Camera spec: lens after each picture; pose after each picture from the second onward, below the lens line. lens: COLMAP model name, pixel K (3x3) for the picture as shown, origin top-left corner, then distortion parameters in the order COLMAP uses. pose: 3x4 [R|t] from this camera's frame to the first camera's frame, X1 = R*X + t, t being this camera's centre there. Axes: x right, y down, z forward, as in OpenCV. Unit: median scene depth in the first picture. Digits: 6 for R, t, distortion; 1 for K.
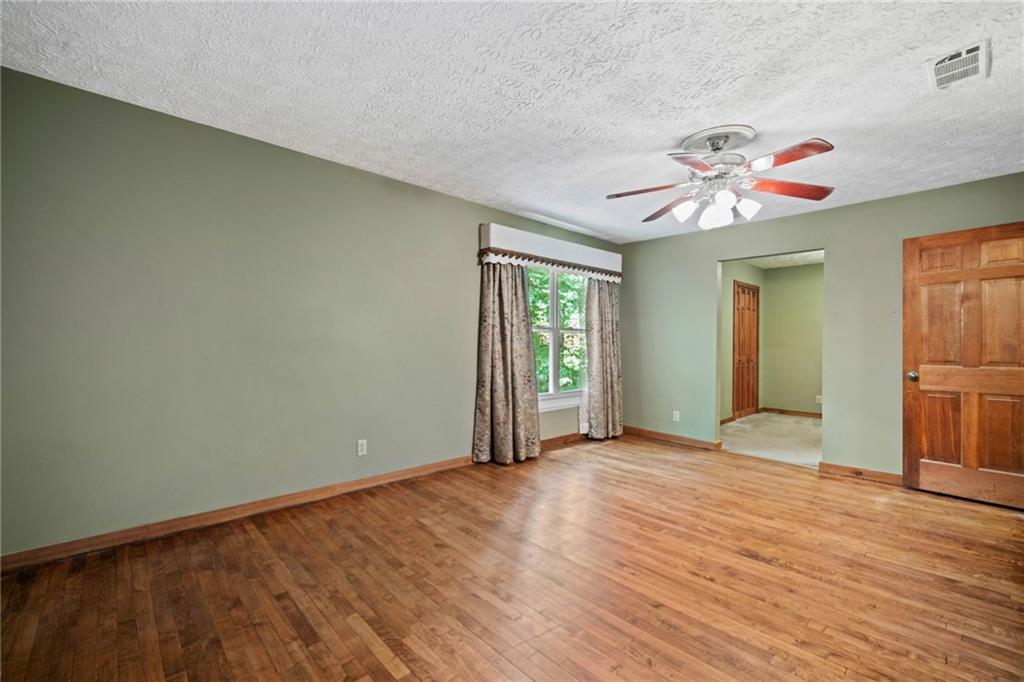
lens RADIAL K [[432.8, 0, 510.0], [0, 432.8, 342.1], [0, 0, 1]] dist [-0.000628, 0.000547]
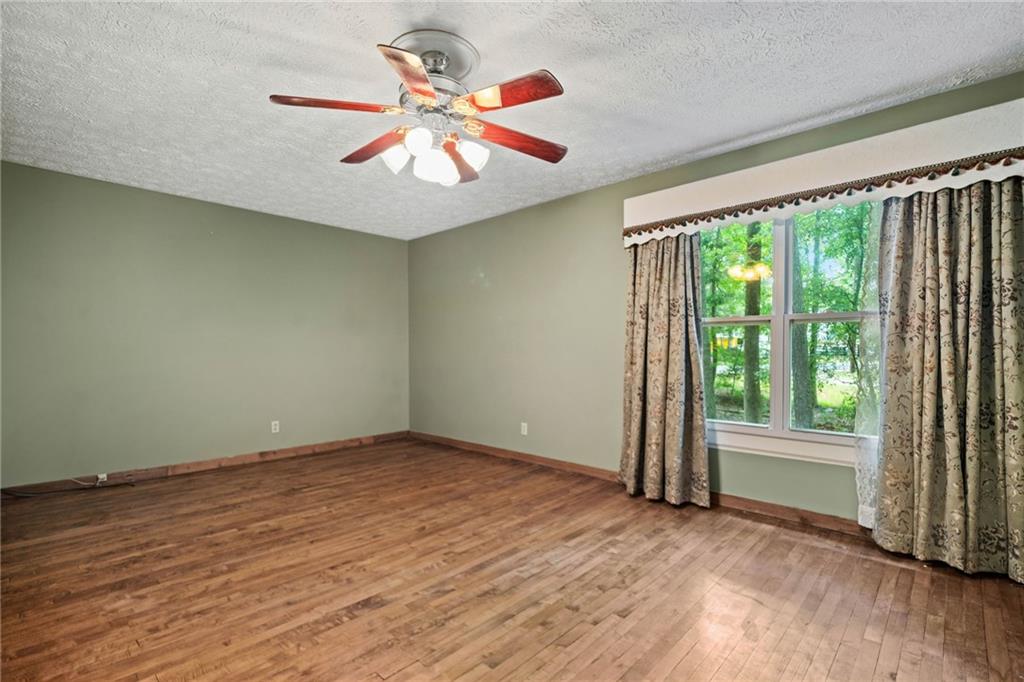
lens RADIAL K [[490.4, 0, 510.2], [0, 490.4, 345.8], [0, 0, 1]] dist [-0.000448, 0.000532]
pose [[0.043732, -0.019174, -0.998859, 1.138653], [0.004166, 0.999811, -0.019010, 0.029803], [0.999035, -0.003330, 0.043803, 0.940705]]
